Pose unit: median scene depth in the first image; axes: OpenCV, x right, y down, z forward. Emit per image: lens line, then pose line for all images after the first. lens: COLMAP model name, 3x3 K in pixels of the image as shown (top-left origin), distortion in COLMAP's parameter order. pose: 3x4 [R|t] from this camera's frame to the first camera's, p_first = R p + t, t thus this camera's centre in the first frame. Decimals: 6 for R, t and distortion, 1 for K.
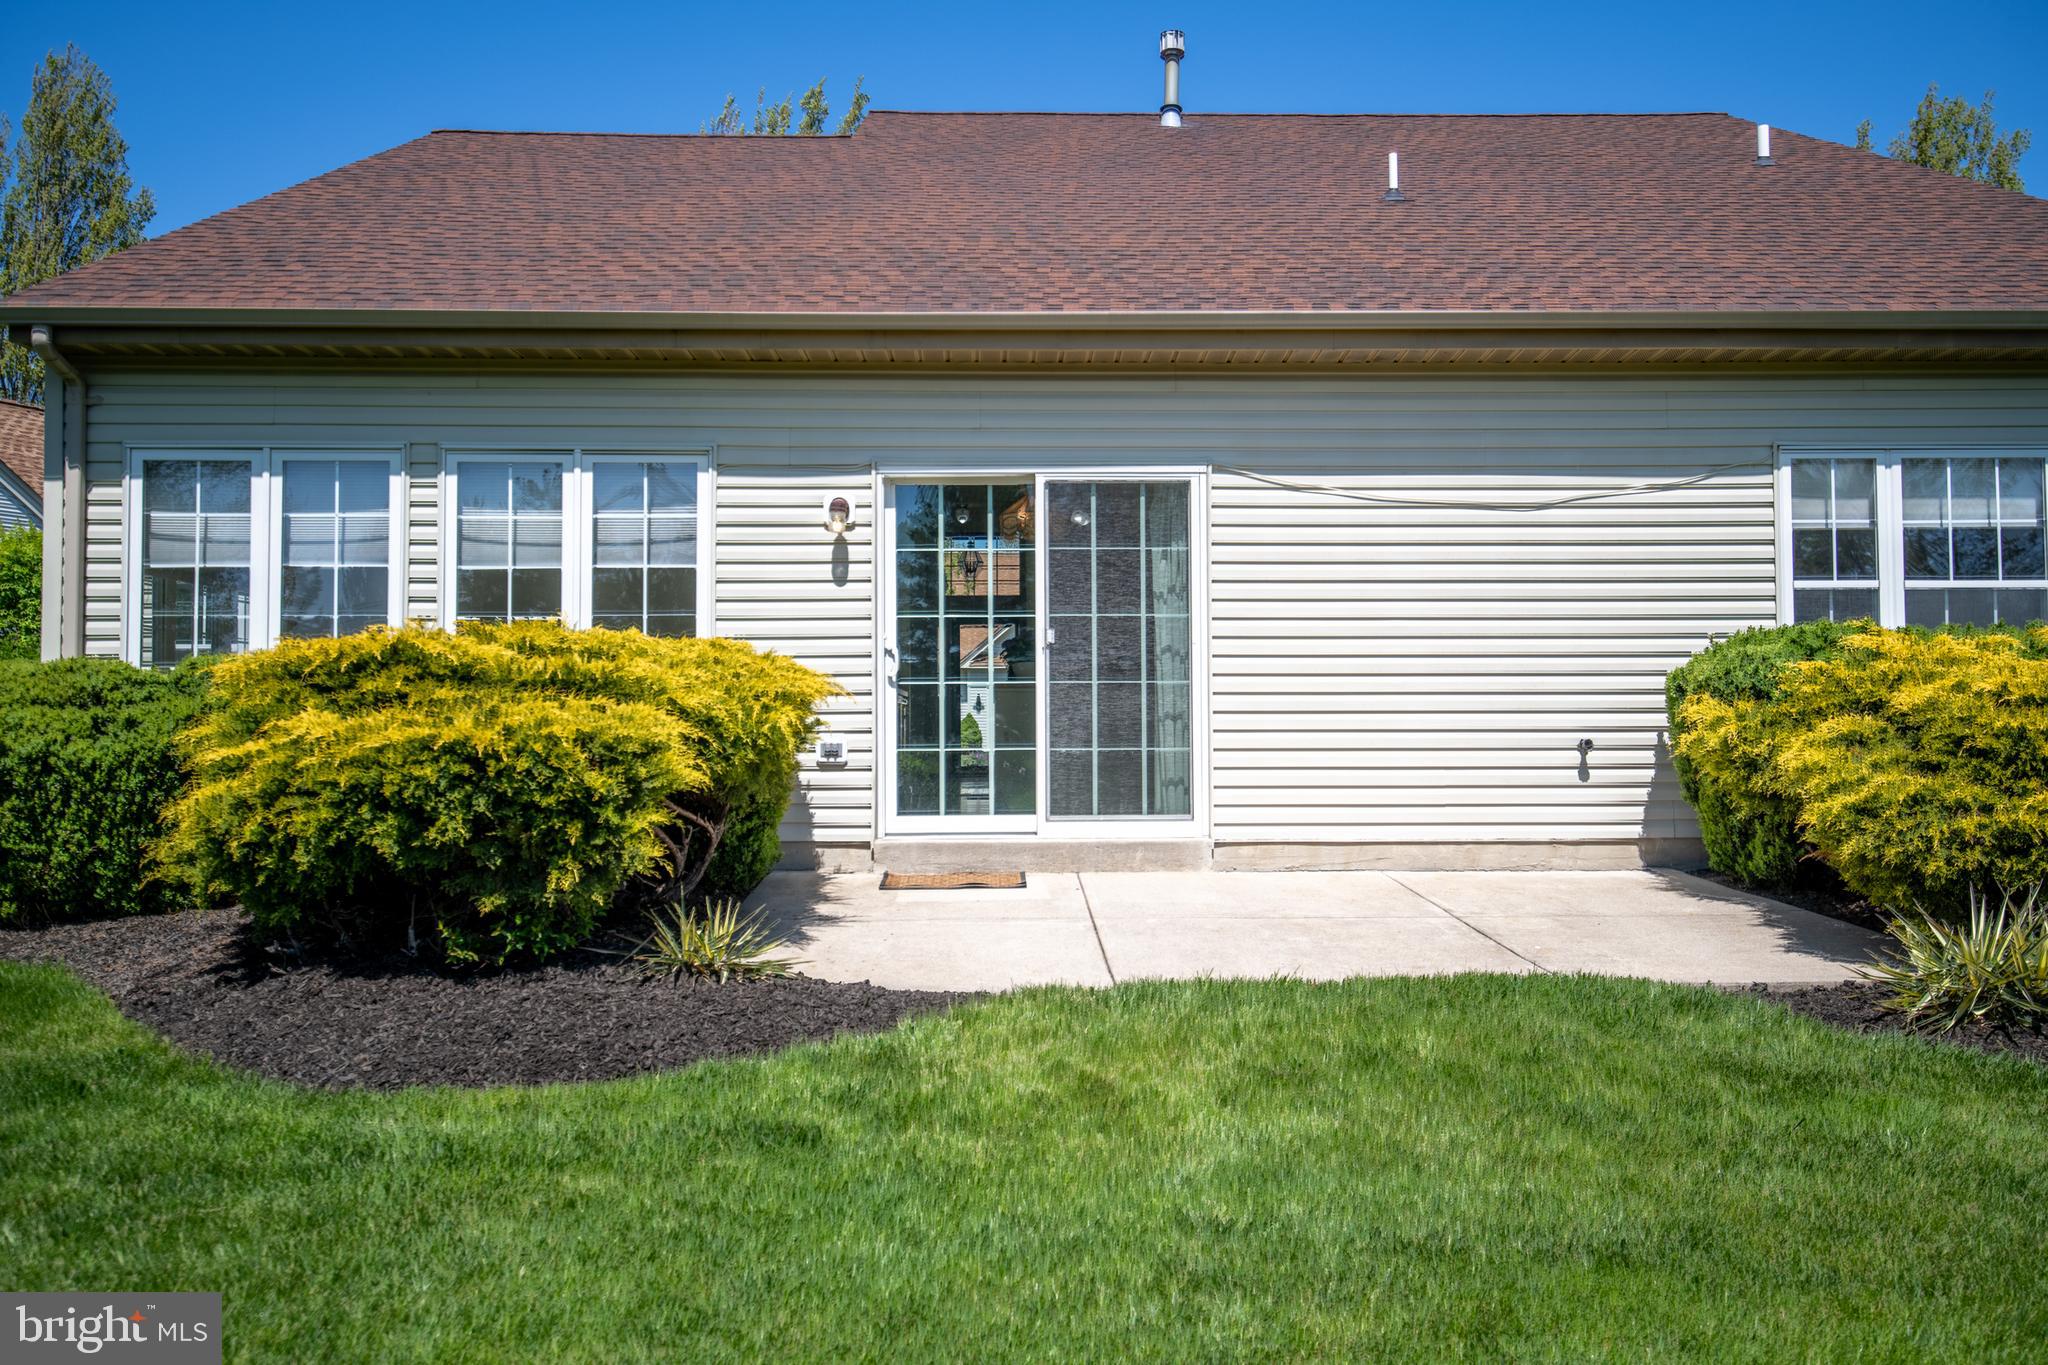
lens RADIAL K [[1637.5, 0, 1024.0], [0, 1637.5, 691.4], [0, 0, 1]] dist [0.056272, -0.004216]
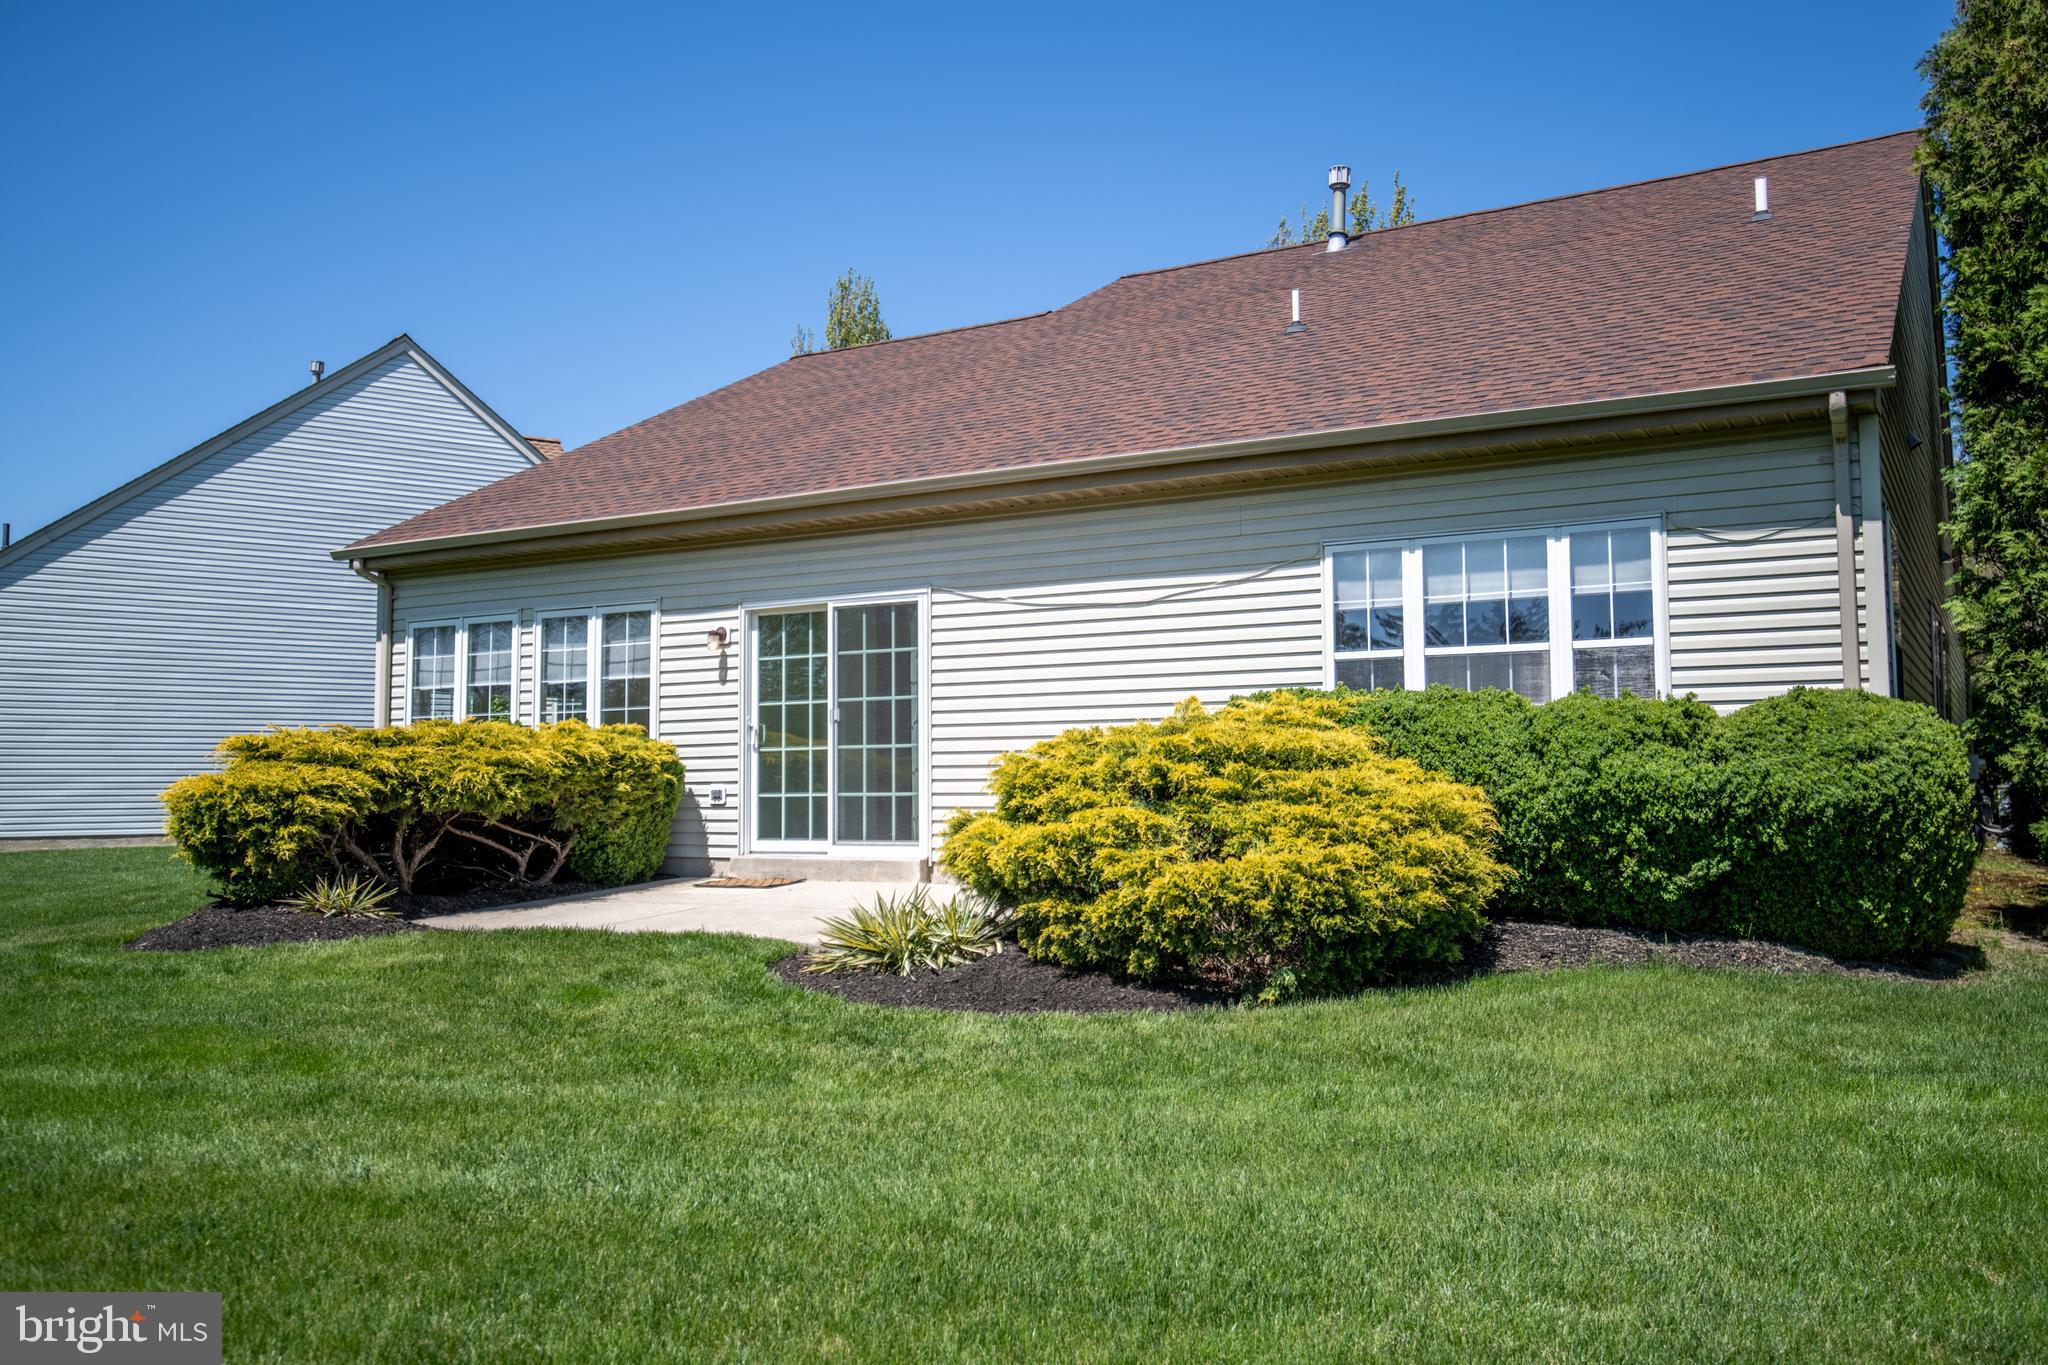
lens RADIAL K [[1743.4, 0, 1024.0], [0, 1743.4, 682.5], [0, 0, 1]] dist [0.075087, 0.000225]
pose [[0.840664, -0.035762, -0.540375, 0.973779], [0.009657, 0.998649, -0.051067, 0.017291], [0.541471, 0.037711, 0.839873, -0.187743]]
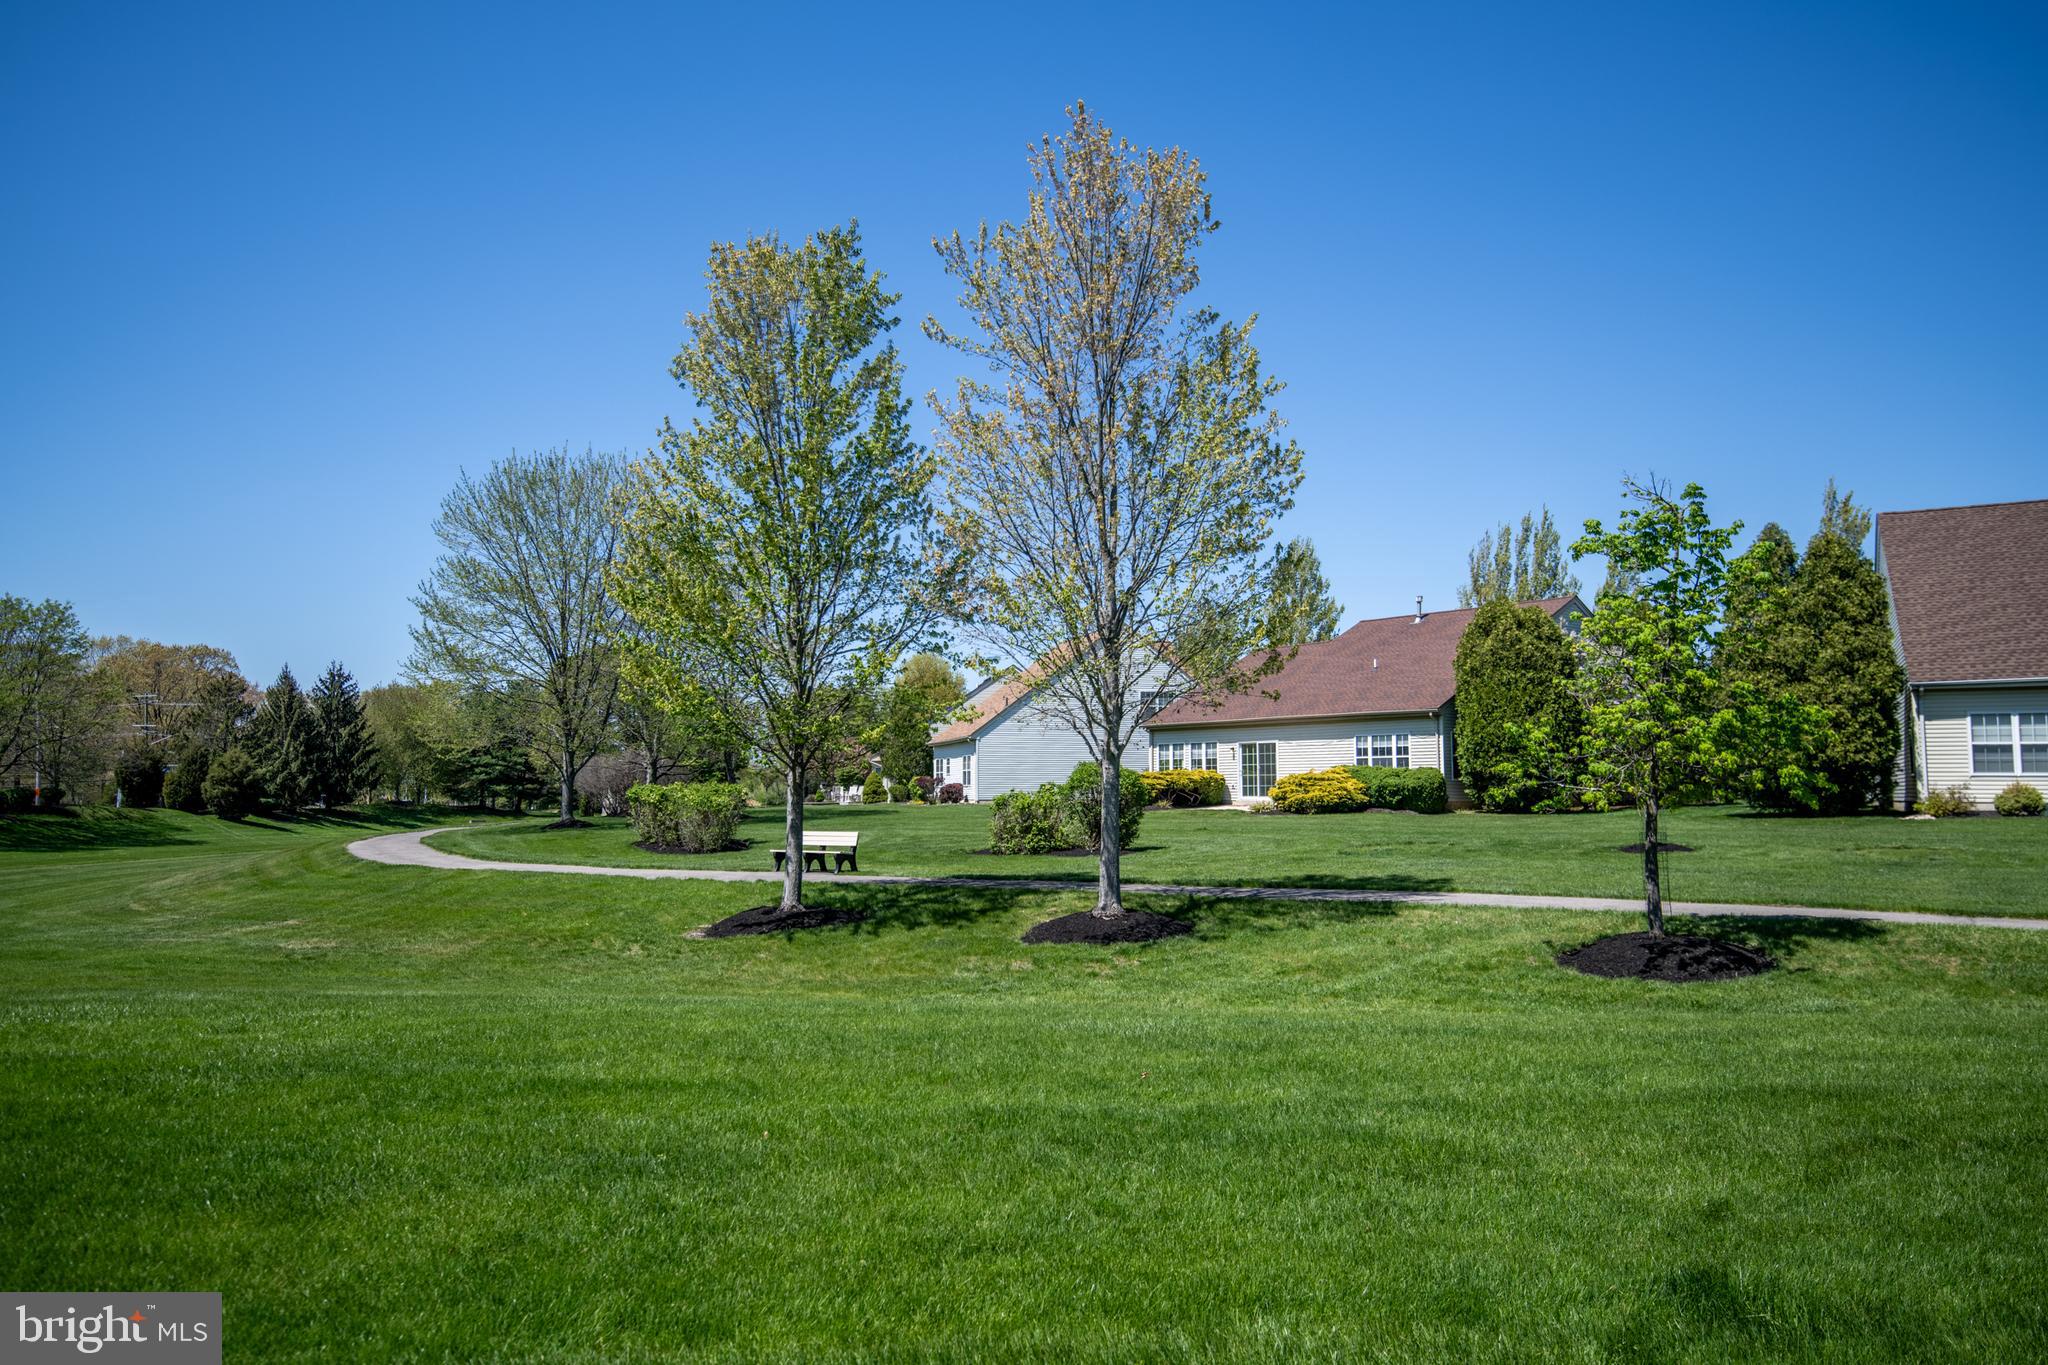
lens RADIAL K [[1437.7, 0, 1024.0], [0, 1437.7, 682.5], [0, 0, 1]] dist [0.001409, -0.000028]
pose [[0.619745, -0.059045, -0.782579, 3.800313], [0.007517, 0.997567, -0.069312, 0.015771], [0.784767, 0.037073, 0.618681, -3.140215]]
